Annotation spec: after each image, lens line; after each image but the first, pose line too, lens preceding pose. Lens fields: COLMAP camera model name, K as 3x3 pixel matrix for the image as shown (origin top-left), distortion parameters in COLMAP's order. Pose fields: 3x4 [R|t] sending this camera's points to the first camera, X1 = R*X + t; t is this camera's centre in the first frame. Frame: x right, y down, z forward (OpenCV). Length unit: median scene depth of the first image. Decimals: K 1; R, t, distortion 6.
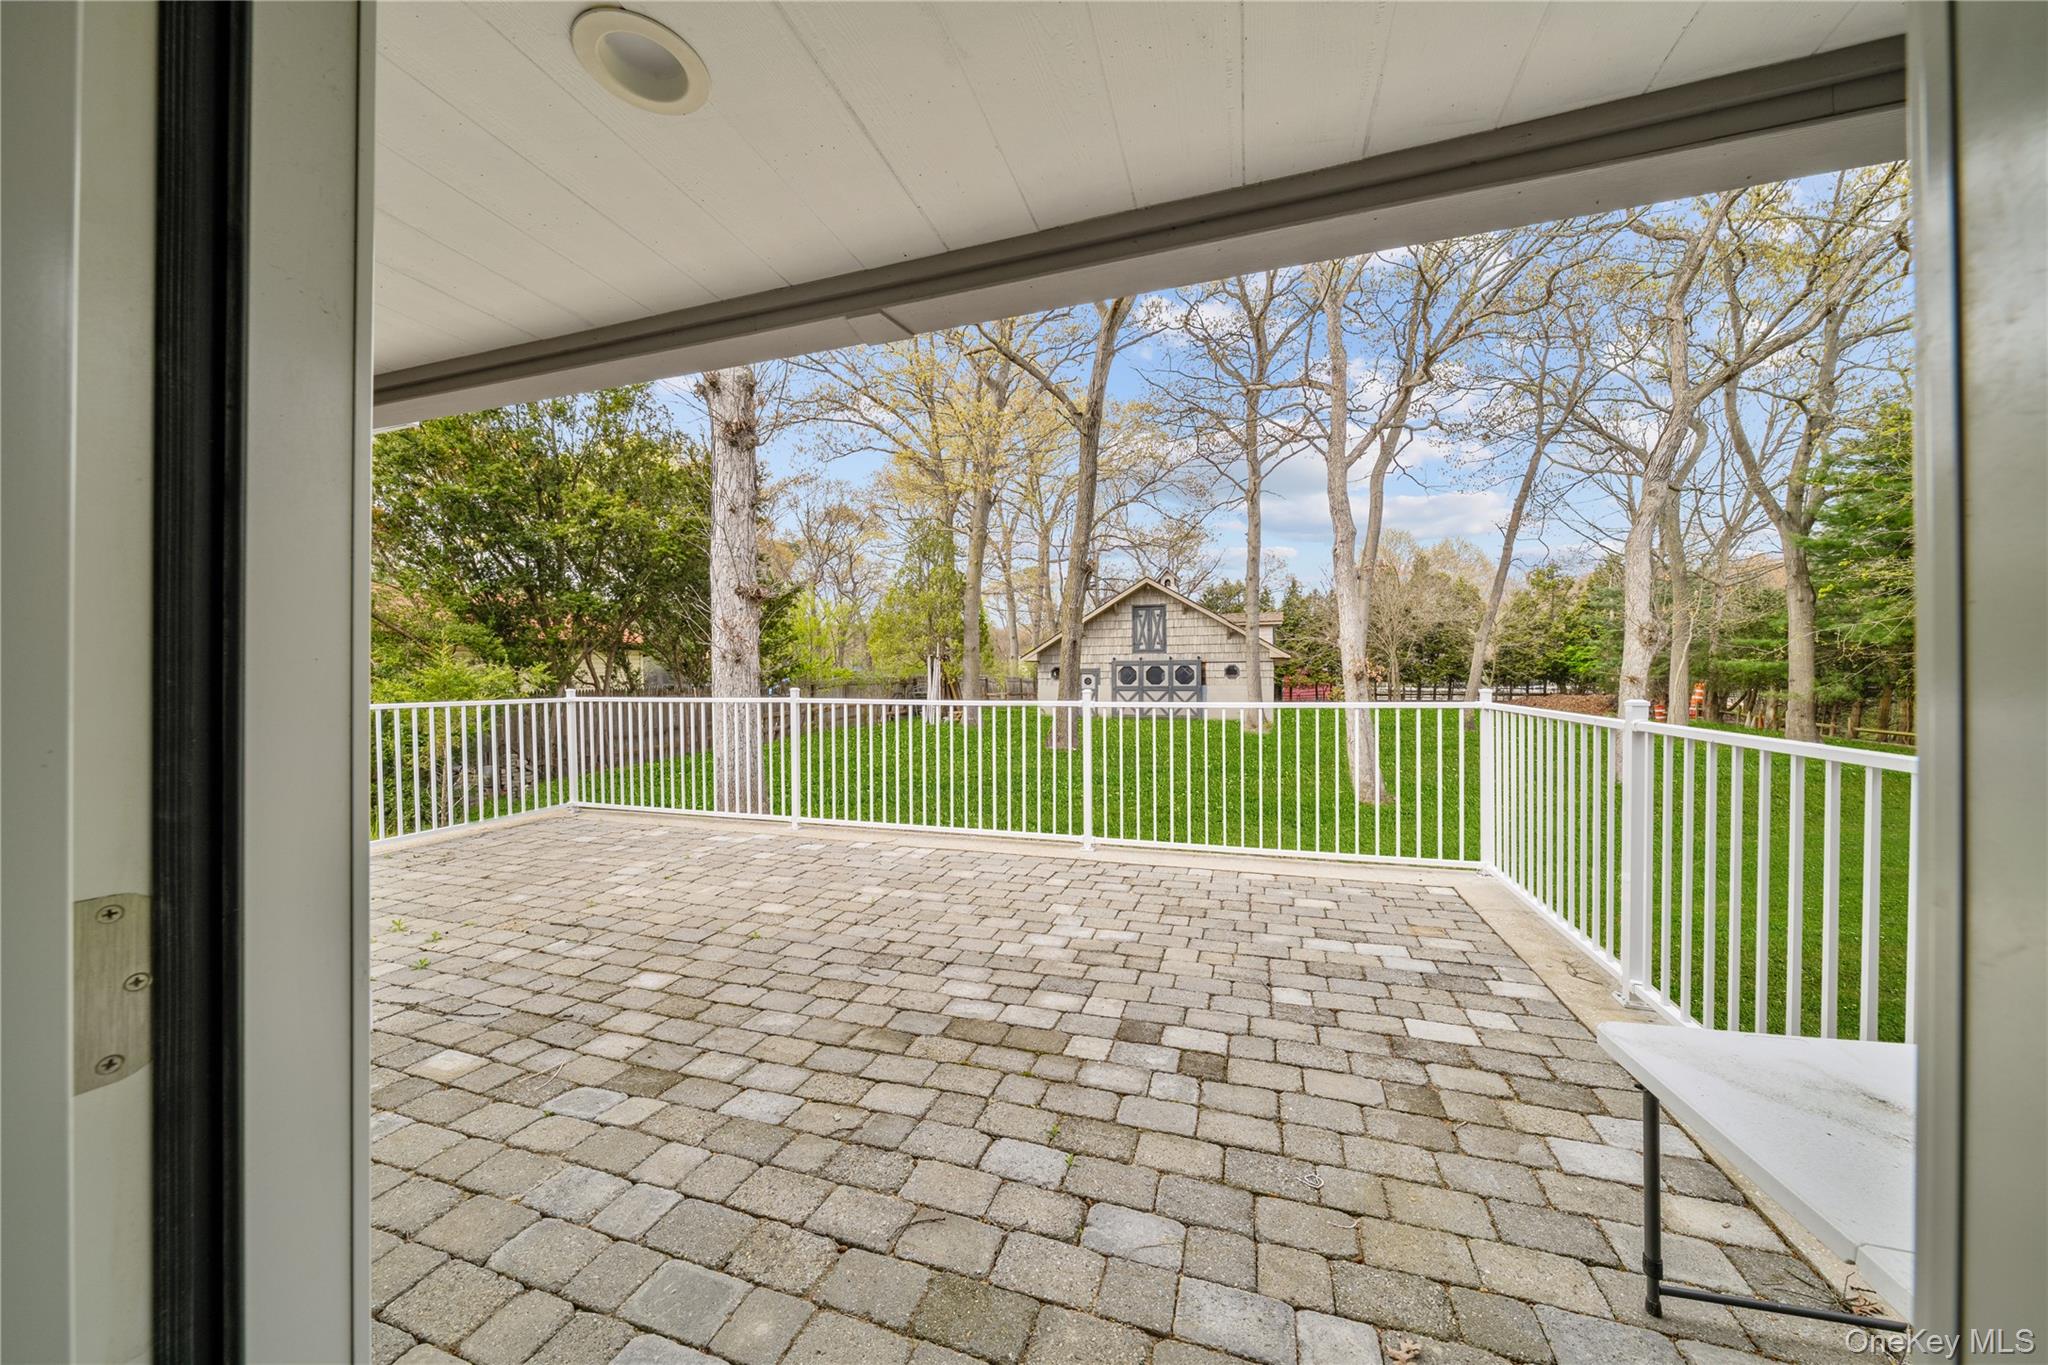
lens RADIAL K [[699.8, 0, 1024.5], [0, 699.8, 680.9], [0, 0, 1]] dist [-0.004131, 0.000454]
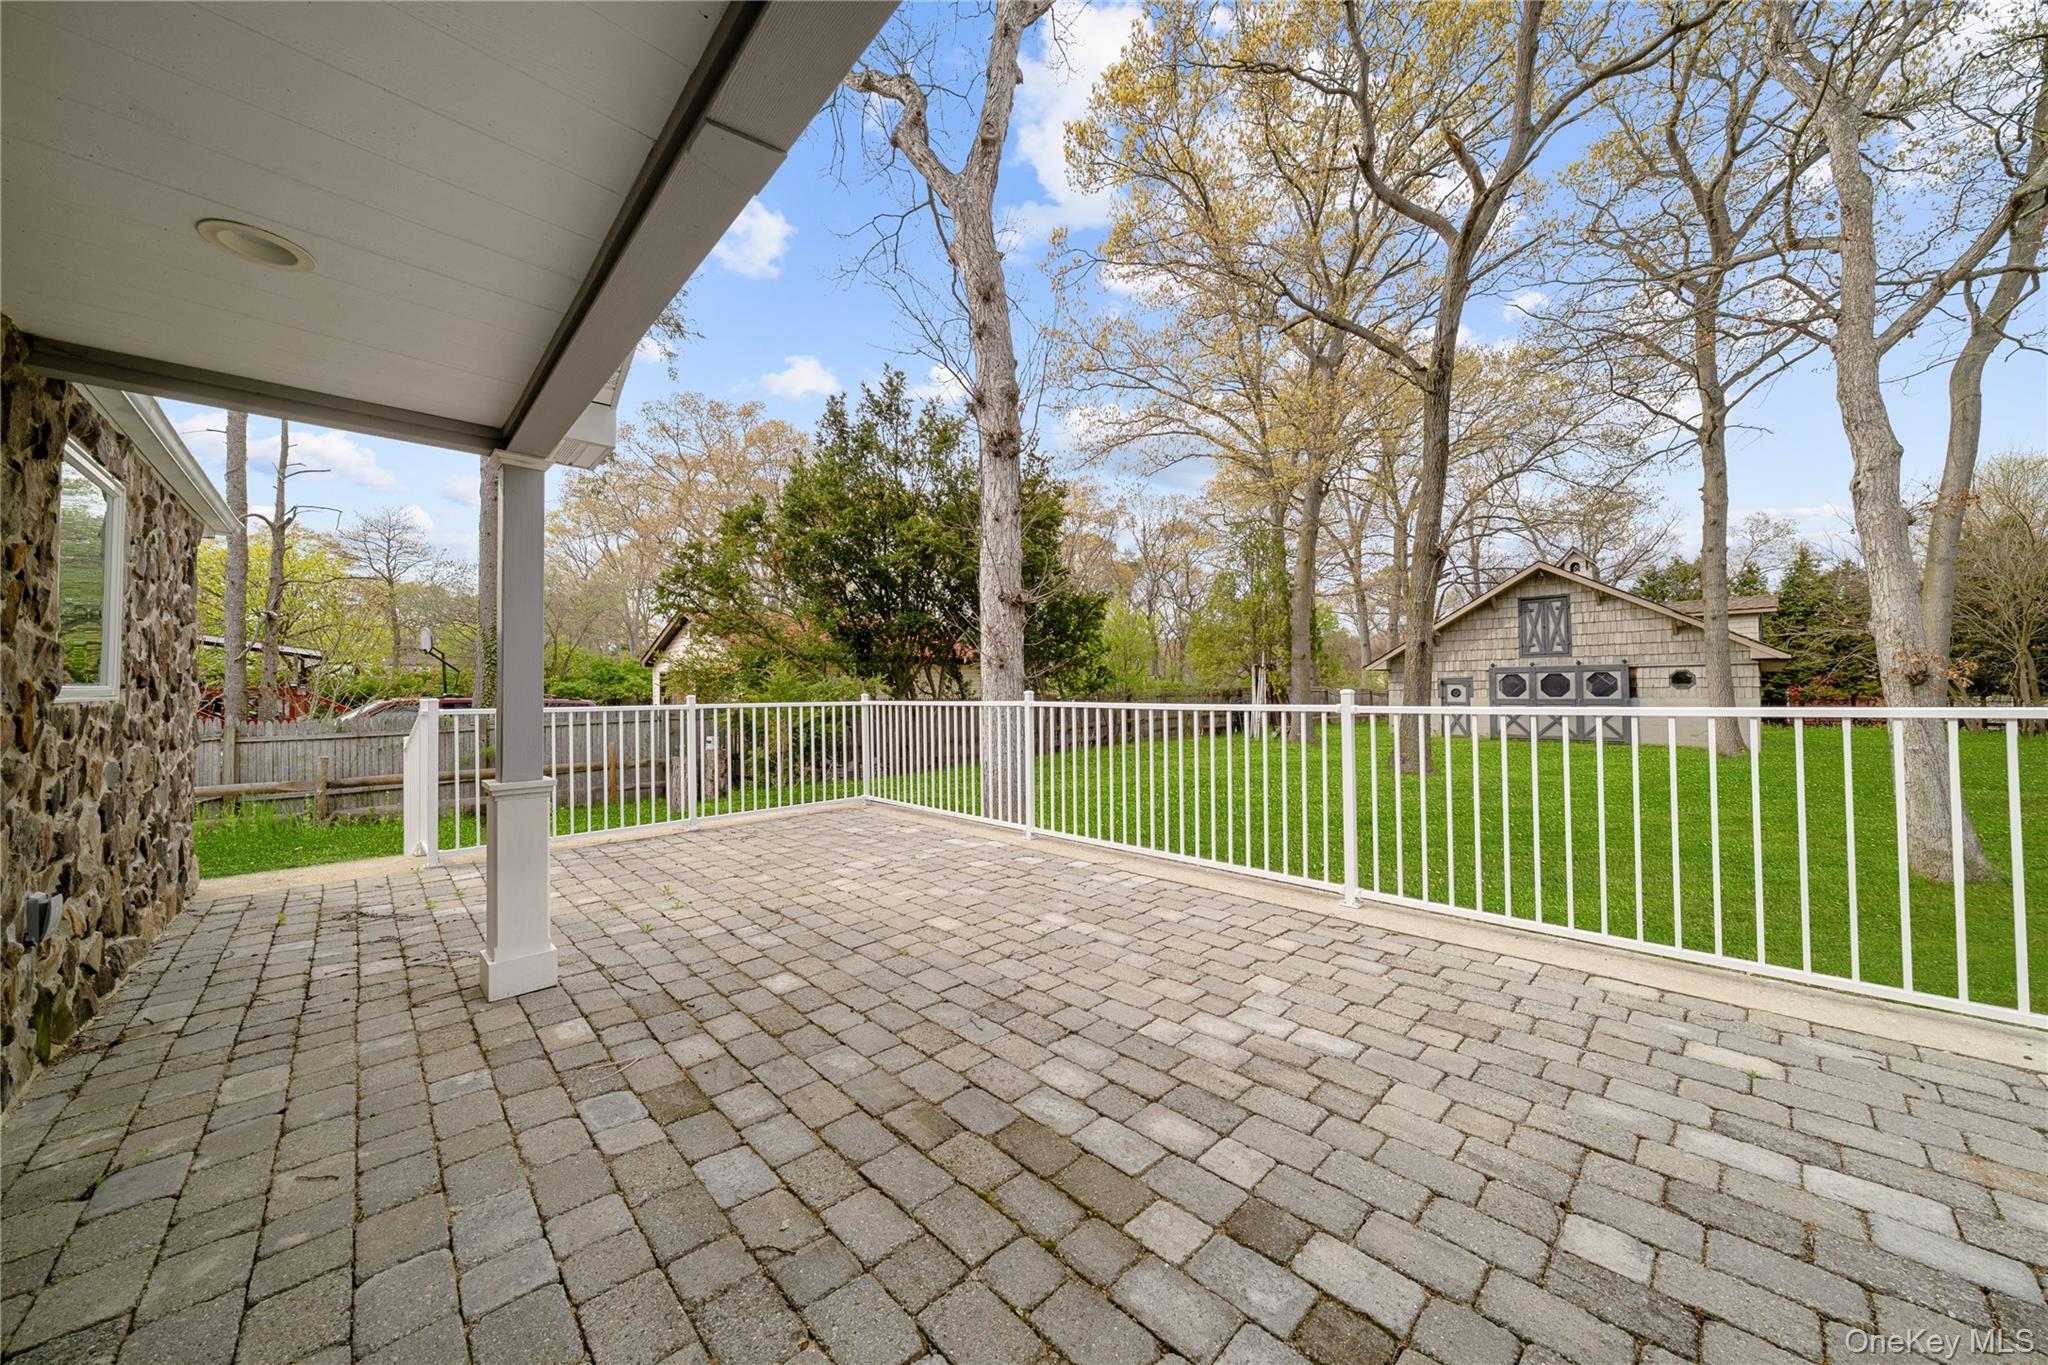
lens RADIAL K [[699.8, 0, 1029.7], [0, 699.8, 675.6], [0, 0, 1]] dist [-0.004131, 0.000454]
pose [[0.887006, -0.012380, -0.461593, 0.115159], [-0.000625, 0.999607, -0.028009, 0.015812], [0.461758, 0.025133, 0.886650, 0.150902]]
